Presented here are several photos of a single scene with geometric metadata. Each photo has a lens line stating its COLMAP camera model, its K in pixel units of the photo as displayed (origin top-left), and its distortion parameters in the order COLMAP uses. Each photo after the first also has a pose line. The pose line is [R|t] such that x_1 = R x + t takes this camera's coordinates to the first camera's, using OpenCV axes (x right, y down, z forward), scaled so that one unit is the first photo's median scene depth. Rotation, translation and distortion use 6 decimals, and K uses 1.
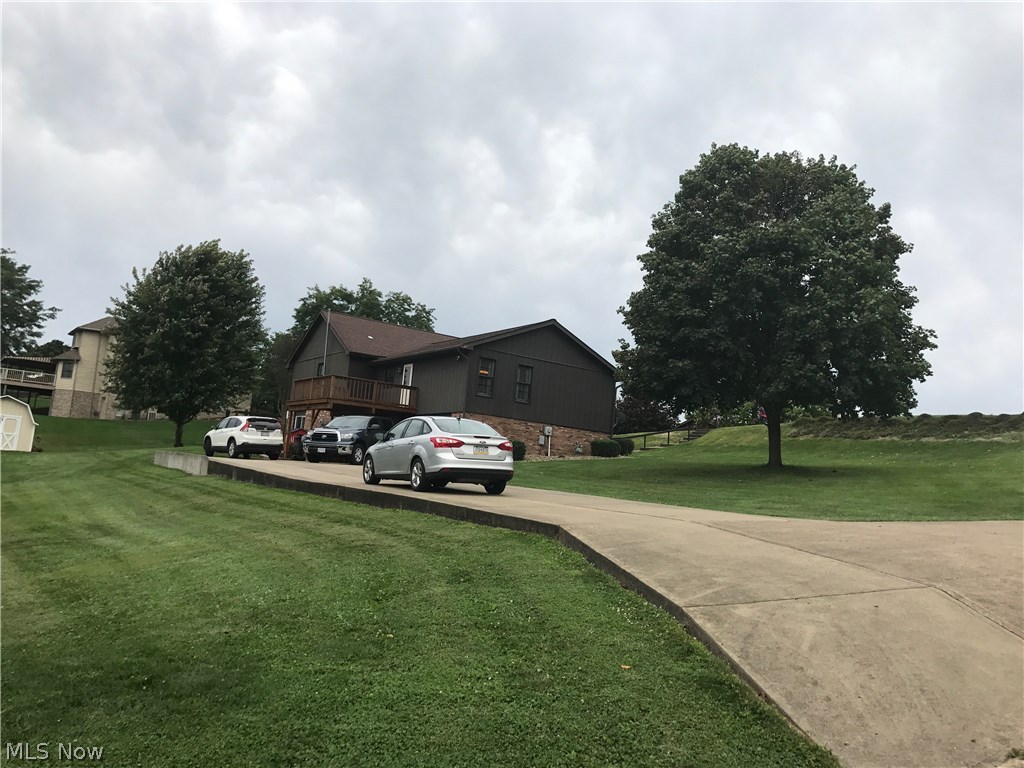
lens RADIAL K [[838.5, 0, 515.1], [0, 838.5, 377.6], [0, 0, 1]] dist [0.097289, -0.154061]
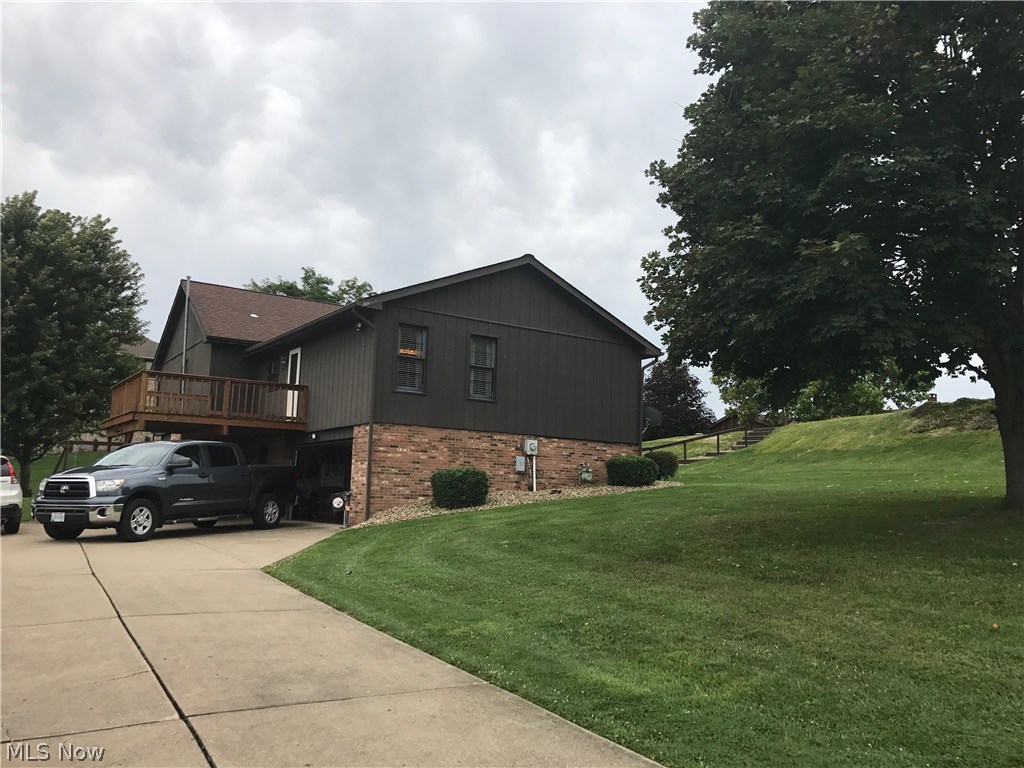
lens RADIAL K [[840.2, 0, 515.5], [0, 840.2, 379.9], [0, 0, 1]] dist [0.023787, -0.011925]
pose [[0.998226, -0.057979, -0.013571, 0.036499], [0.057876, 0.998293, -0.007868, 0.019533], [0.014004, 0.007069, 0.999877, 0.390154]]
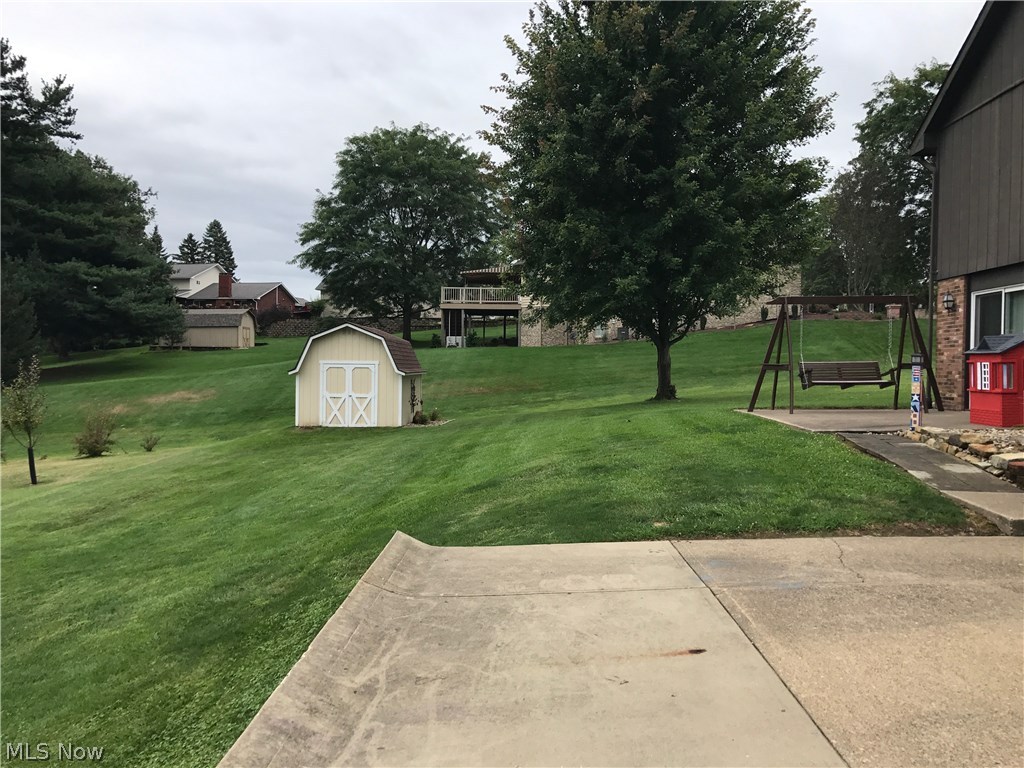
lens RADIAL K [[840.2, 0, 515.5], [0, 840.2, 379.9], [0, 0, 1]] dist [0.023787, -0.011925]
pose [[0.800563, -0.072792, -0.594811, -0.229707], [0.142984, 0.987129, 0.071642, 0.036779], [0.581940, -0.142403, 0.800667, 0.734121]]
